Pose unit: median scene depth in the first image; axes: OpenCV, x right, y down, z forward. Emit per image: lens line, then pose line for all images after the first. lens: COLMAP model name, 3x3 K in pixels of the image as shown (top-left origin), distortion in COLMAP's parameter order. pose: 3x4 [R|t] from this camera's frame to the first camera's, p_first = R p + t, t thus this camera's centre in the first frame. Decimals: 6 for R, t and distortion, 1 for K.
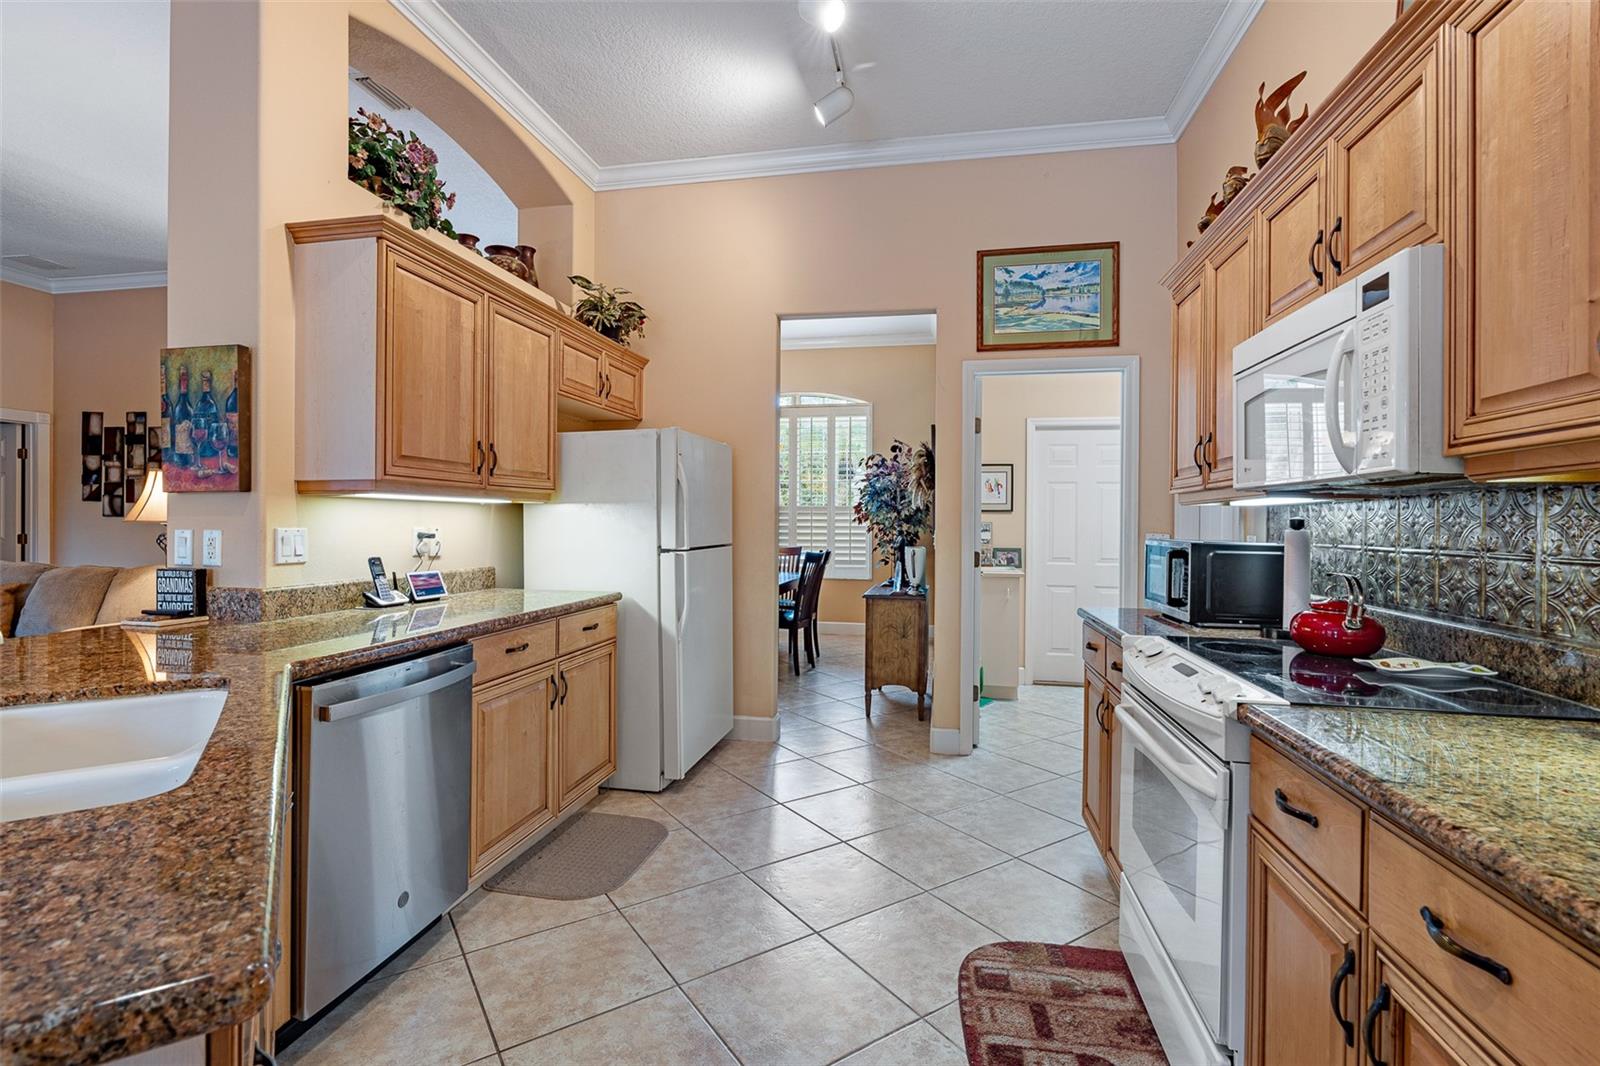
lens RADIAL K [[723.7, 0, 784.4], [0, 723.7, 526.7], [0, 0, 1]] dist [-0.006228, 0.002000]
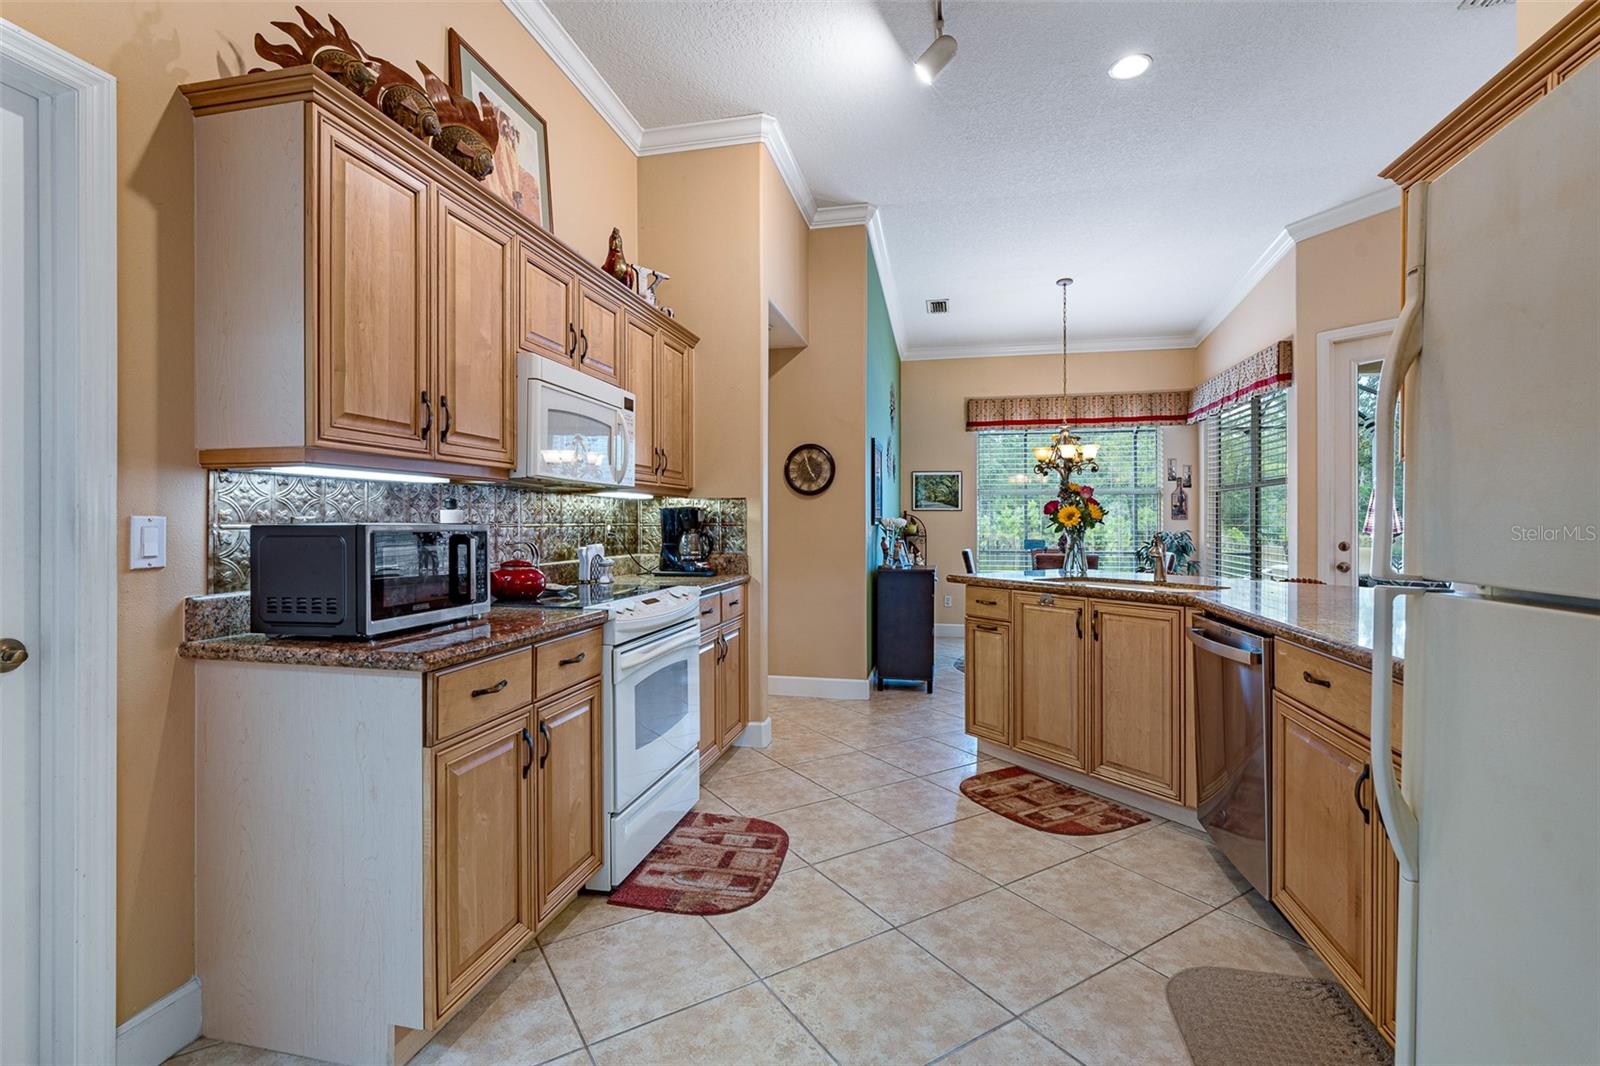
lens RADIAL K [[723.7, 0, 810.0], [0, 723.7, 519.4], [0, 0, 1]] dist [-0.006228, 0.002000]
pose [[-0.999907, -0.010134, -0.009092, 0.115137], [-0.010139, 0.999948, 0.000460, 0.008247], [0.009087, 0.000552, -0.999959, 1.305169]]
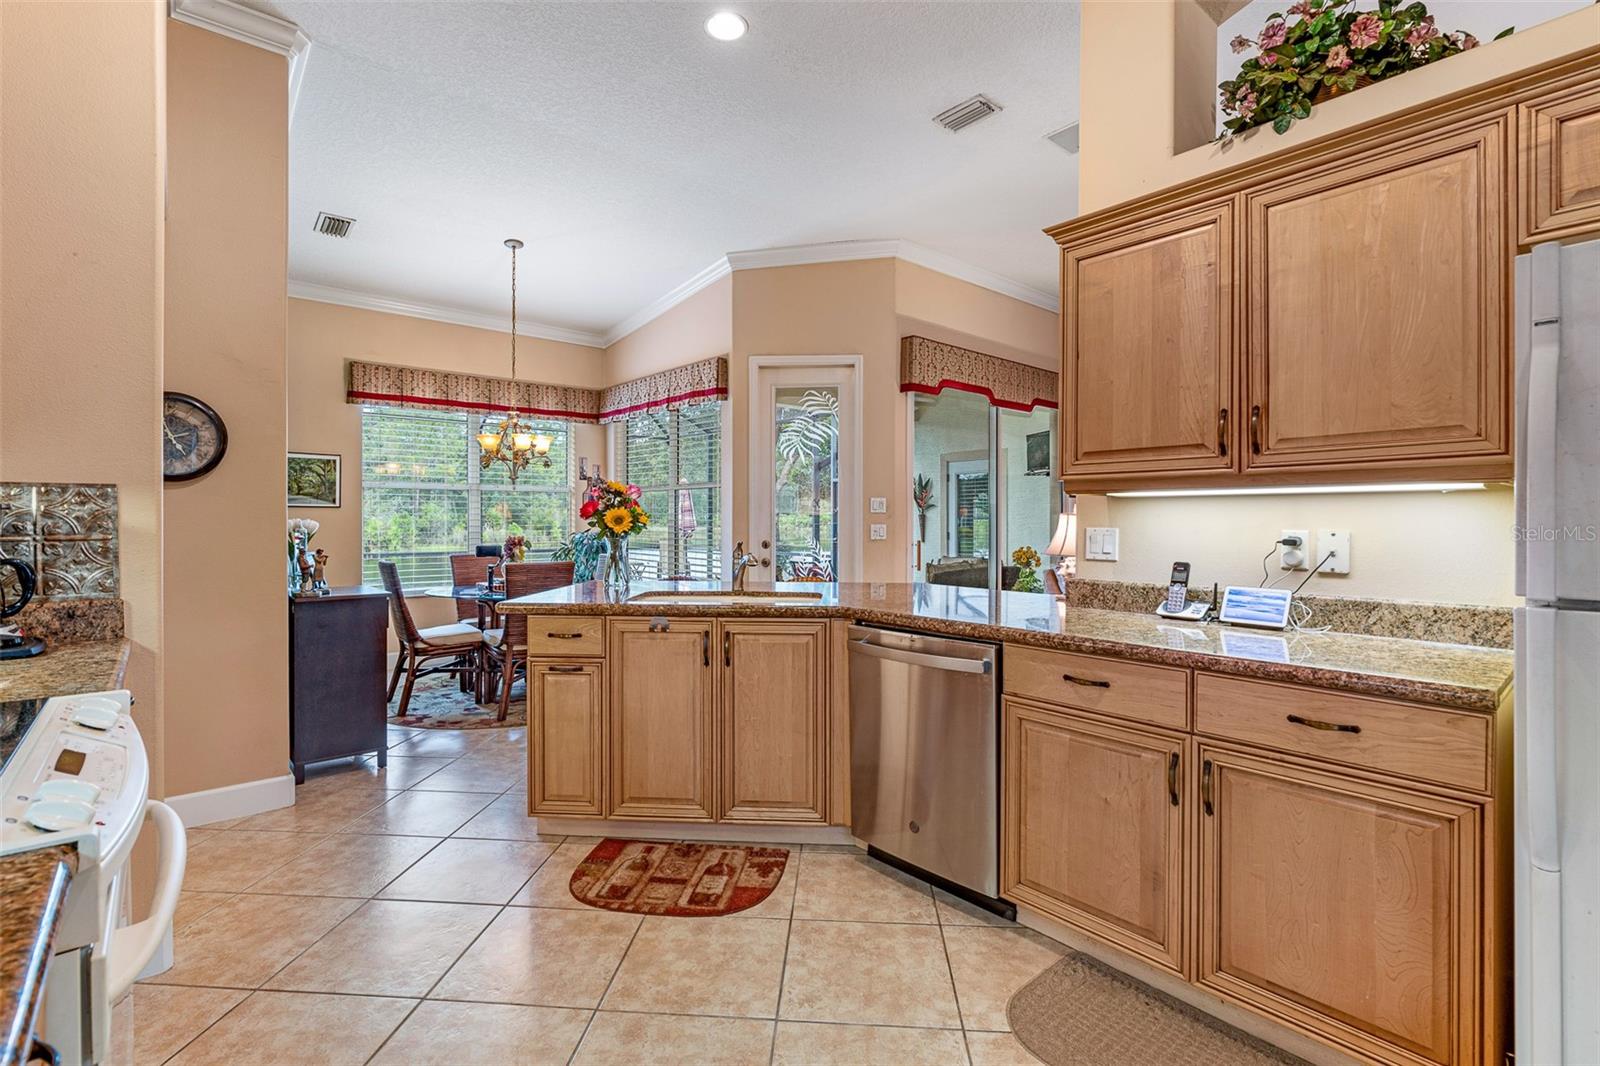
lens RADIAL K [[723.7, 0, 795.9], [0, 723.7, 520.1], [0, 0, 1]] dist [-0.006228, 0.002000]
pose [[-0.599537, -0.008918, -0.800297, 0.341667], [-0.011432, 0.999931, -0.002578, -0.001287], [0.800265, 0.007603, -0.599598, 0.920268]]
